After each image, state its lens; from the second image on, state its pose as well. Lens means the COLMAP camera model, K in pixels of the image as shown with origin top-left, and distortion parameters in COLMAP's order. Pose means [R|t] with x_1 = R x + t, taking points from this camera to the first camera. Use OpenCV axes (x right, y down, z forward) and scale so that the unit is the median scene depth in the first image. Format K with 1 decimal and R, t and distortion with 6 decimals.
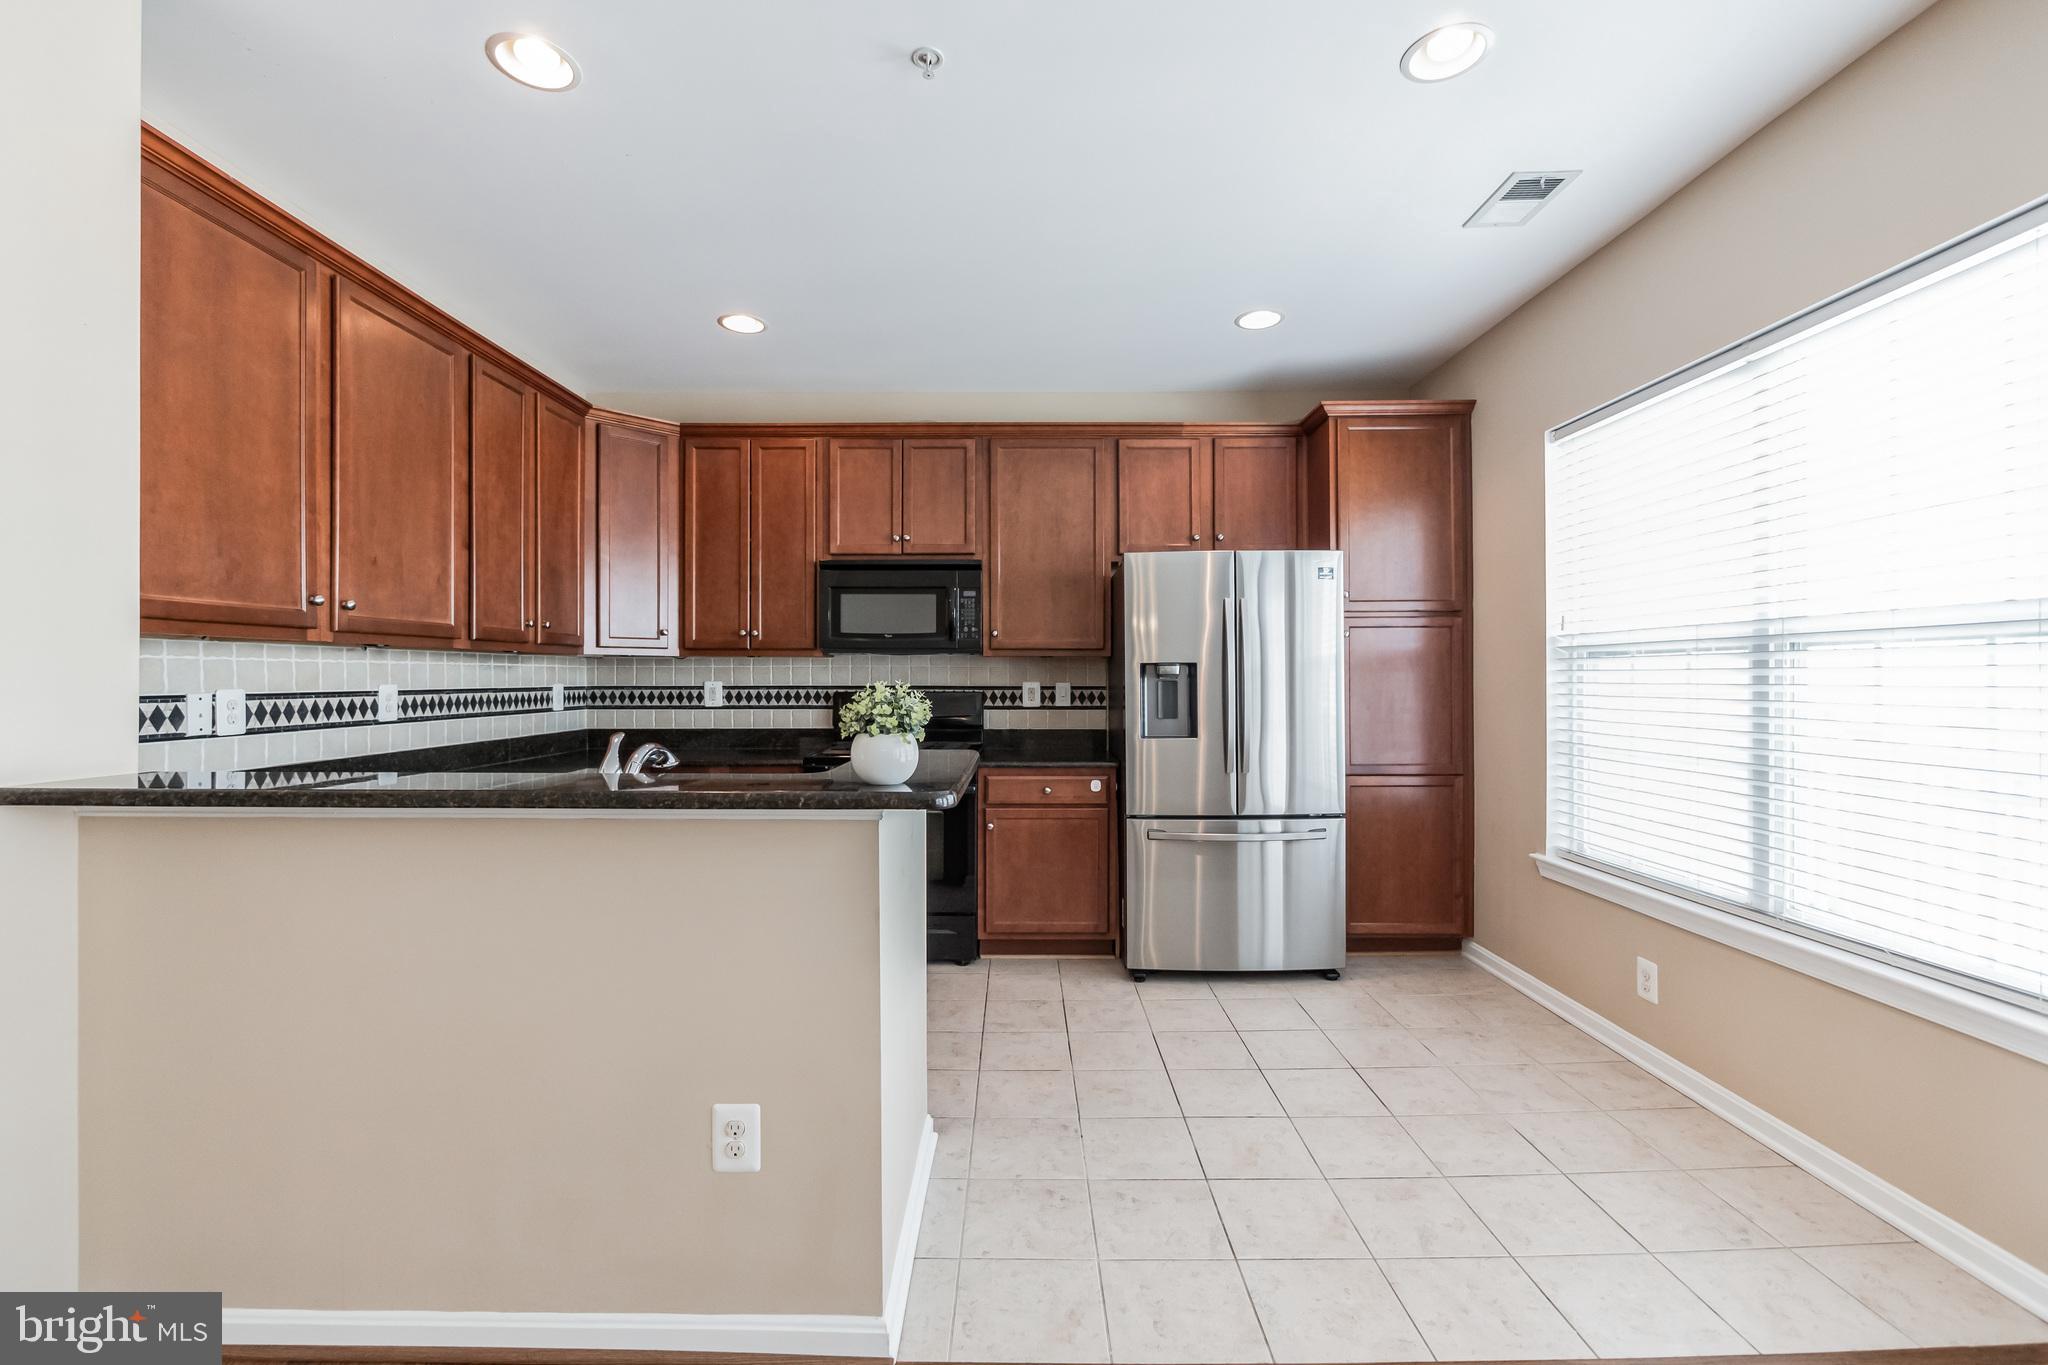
lens RADIAL K [[871.9, 0, 1021.0], [0, 871.9, 681.3], [0, 0, 1]] dist [-0.004395, 0.001345]
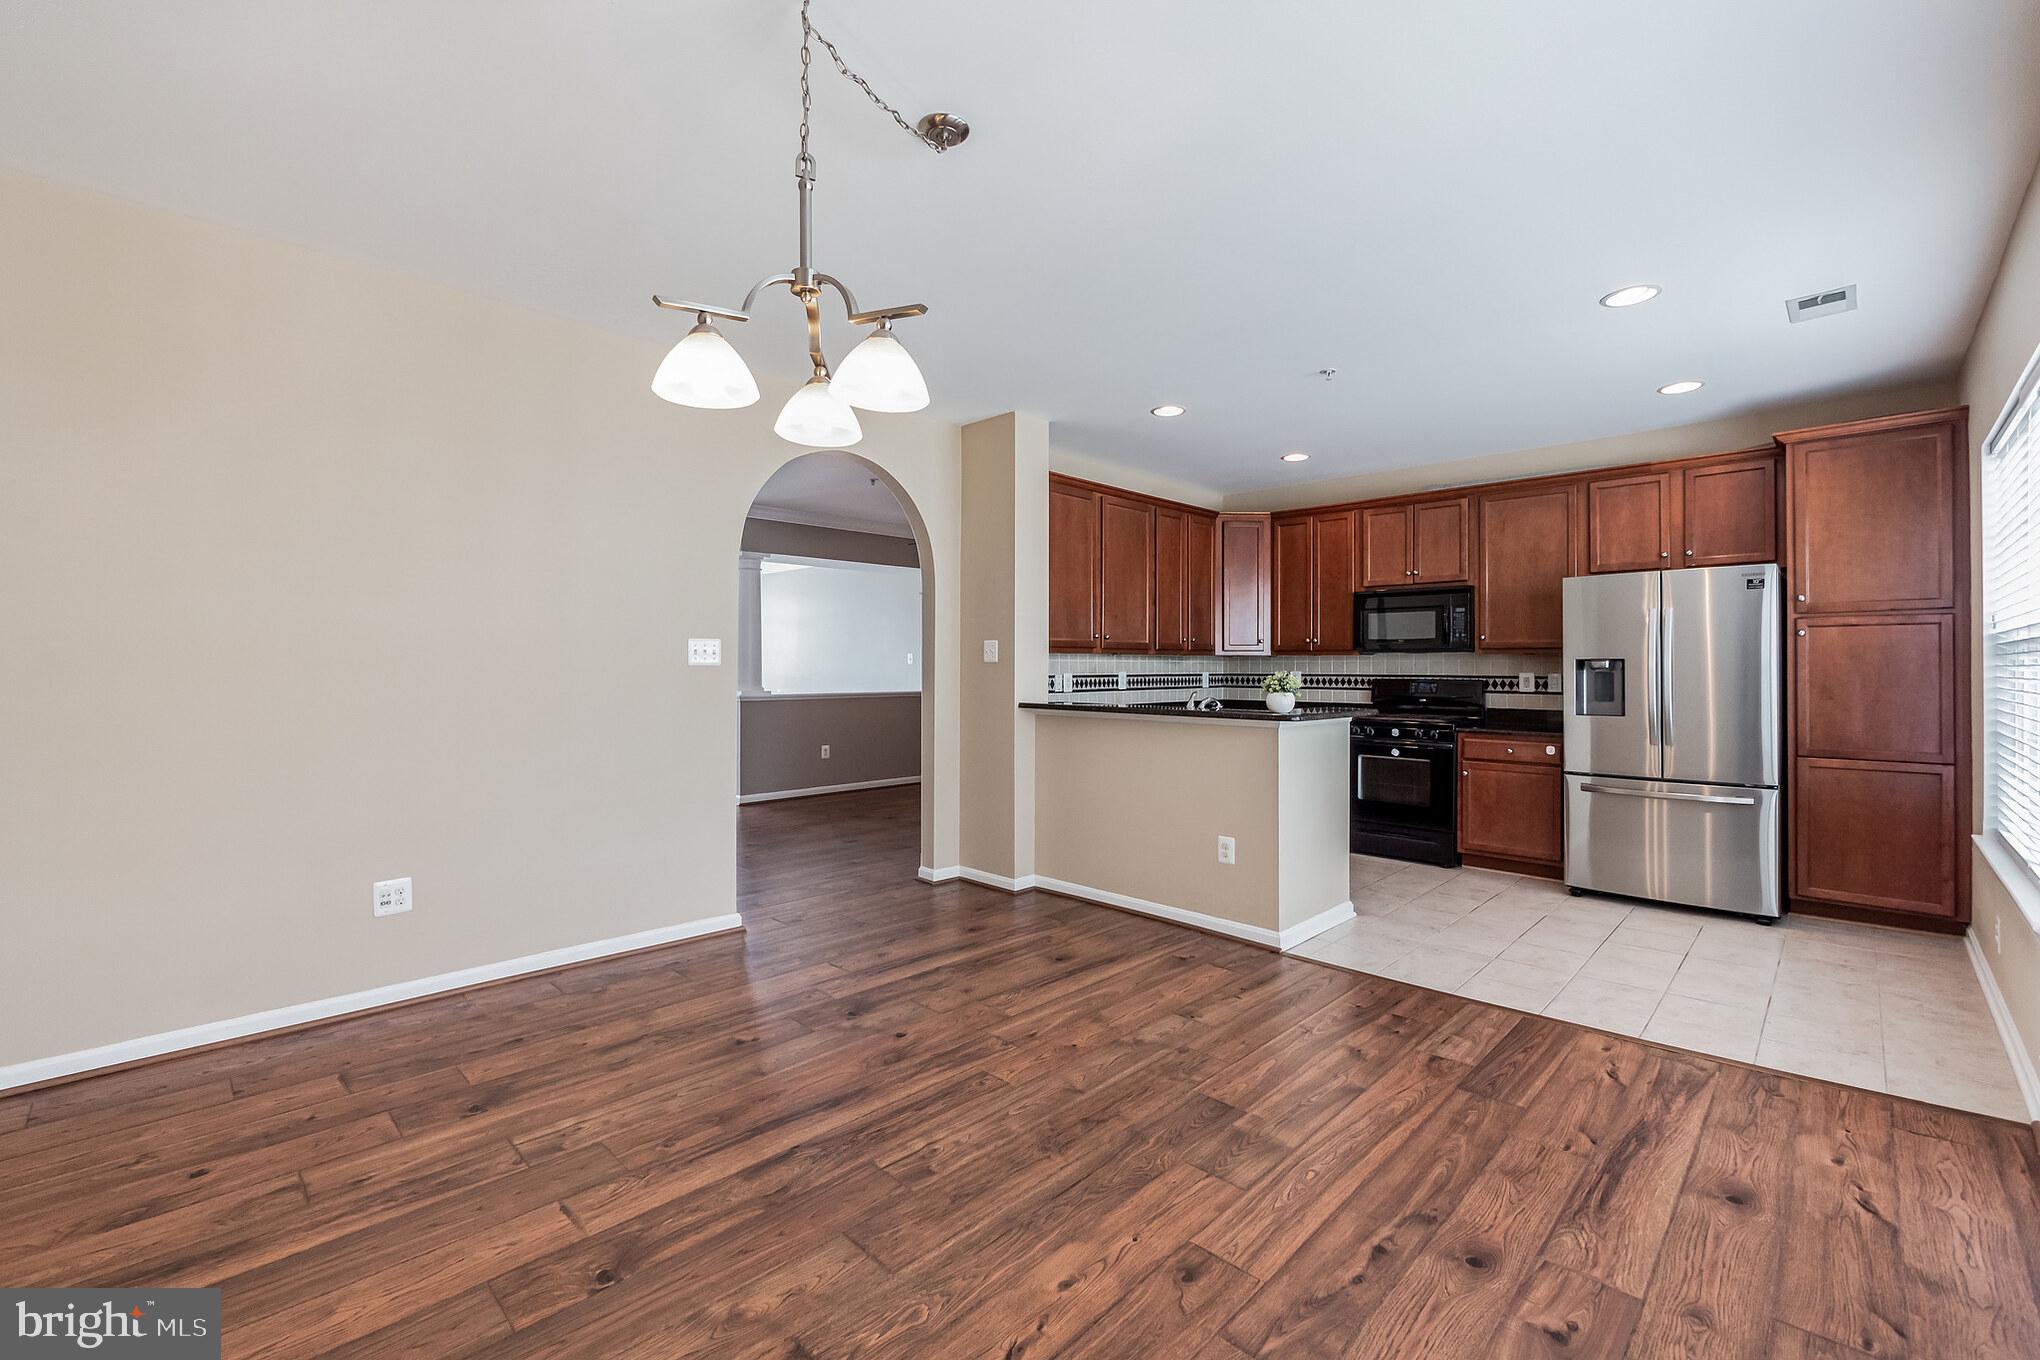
lens RADIAL K [[873.5, 0, 999.3], [0, 873.5, 660.5], [0, 0, 1]] dist [-0.004096, -0.000158]
pose [[0.707721, -0.002724, -0.706487, 0.418765], [-0.005334, 0.999943, -0.009199, -0.001808], [0.706472, 0.010279, 0.707666, -0.532393]]
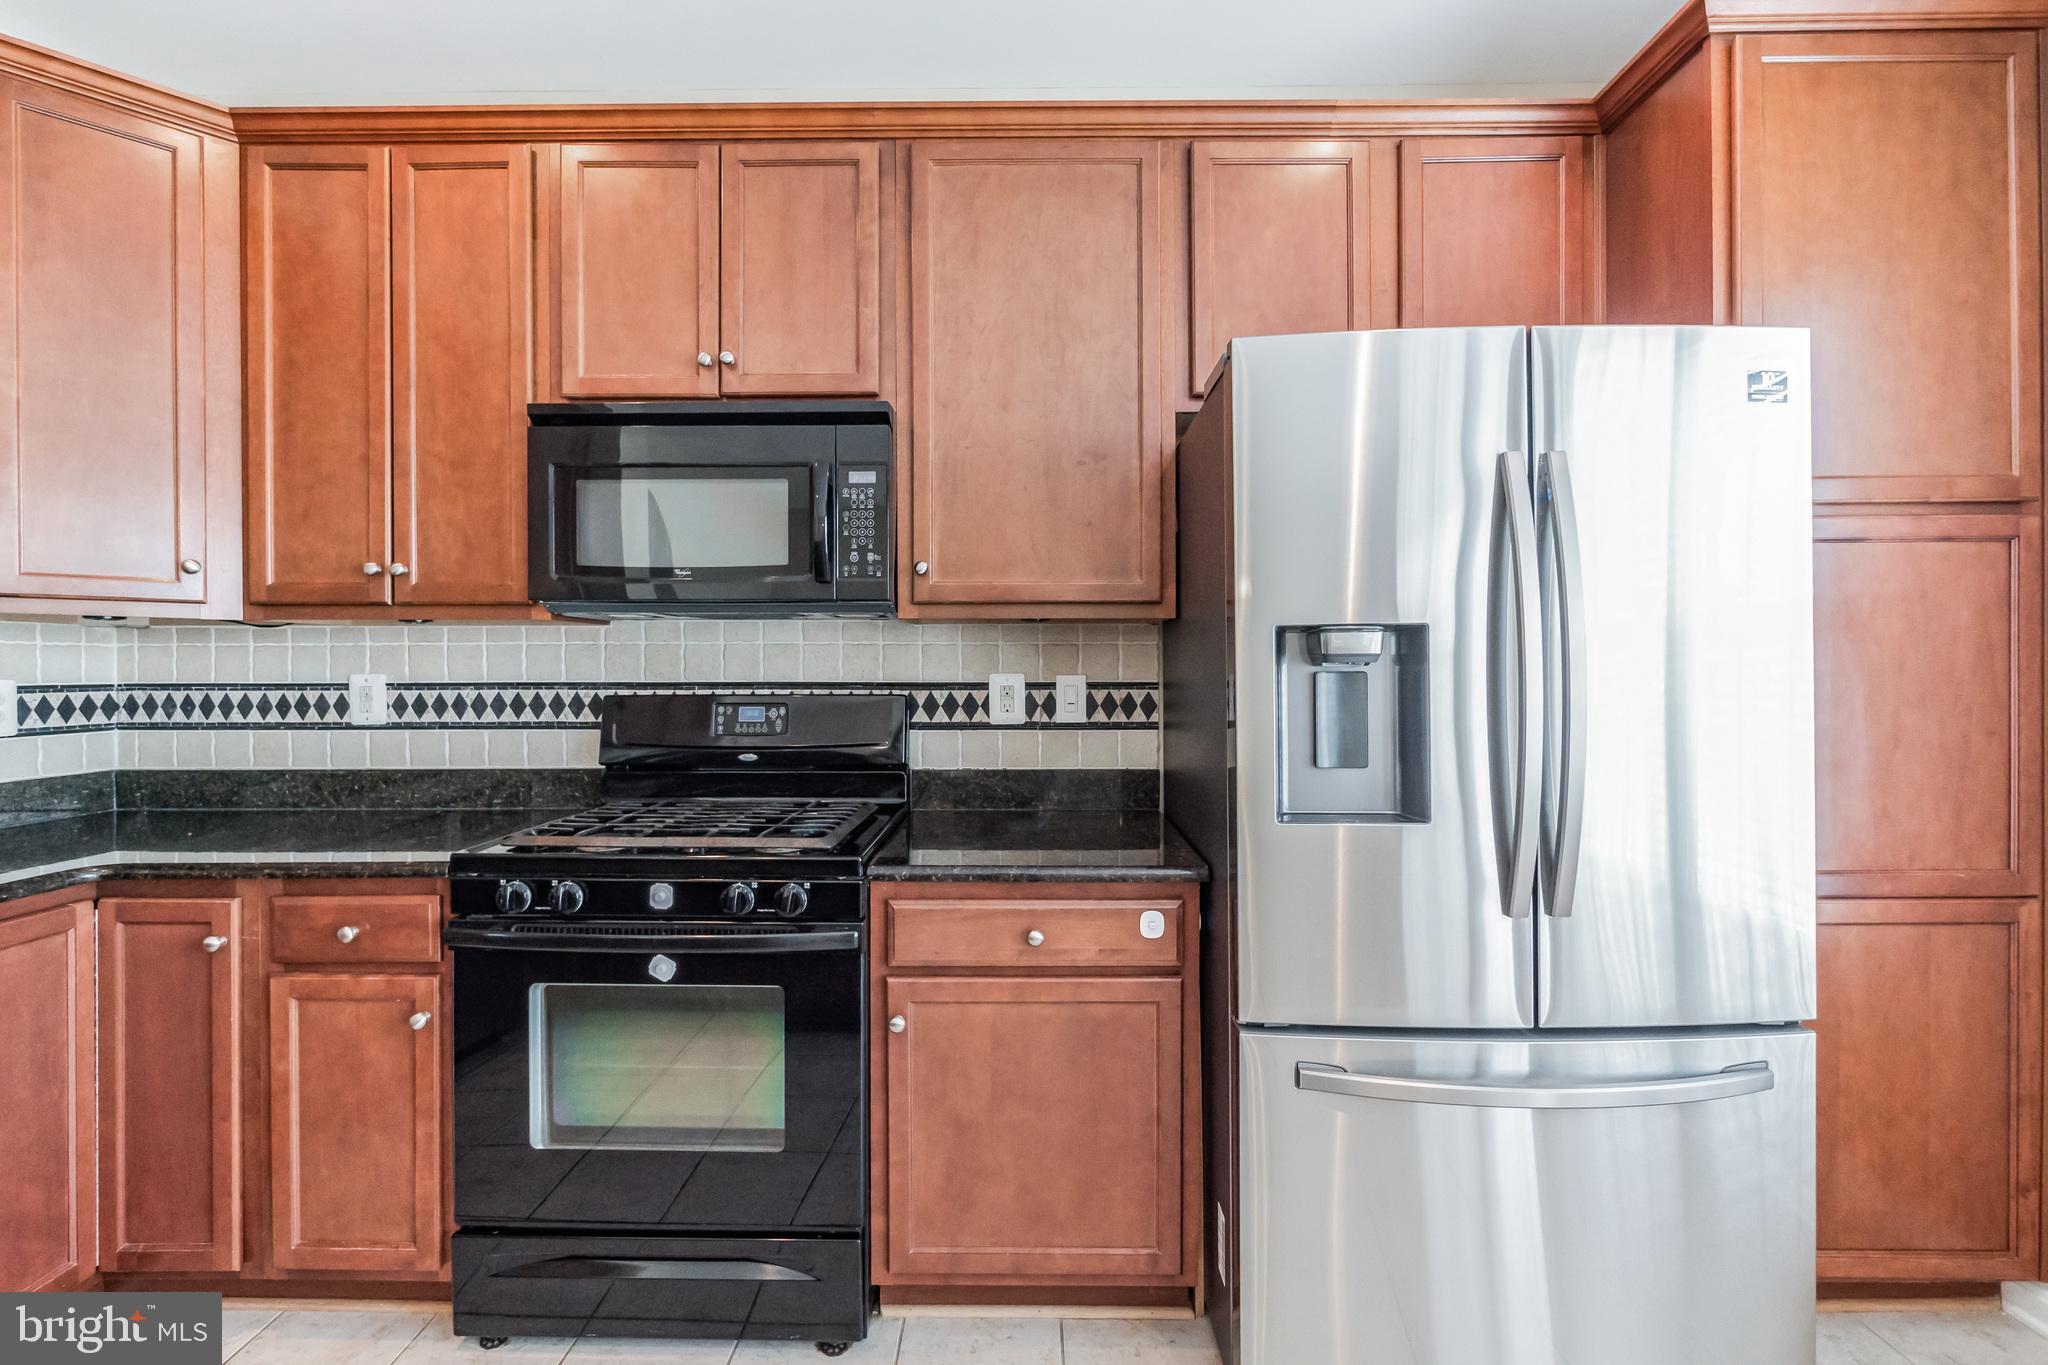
lens RADIAL K [[871.9, 0, 1024.3], [0, 871.9, 676.2], [0, 0, 1]] dist [-0.004395, 0.001345]
pose [[0.999997, -0.002558, -0.000026, 0.024425], [0.002559, 0.999953, 0.009393, -0.002588], [0.000002, -0.009393, 0.999956, 0.567021]]
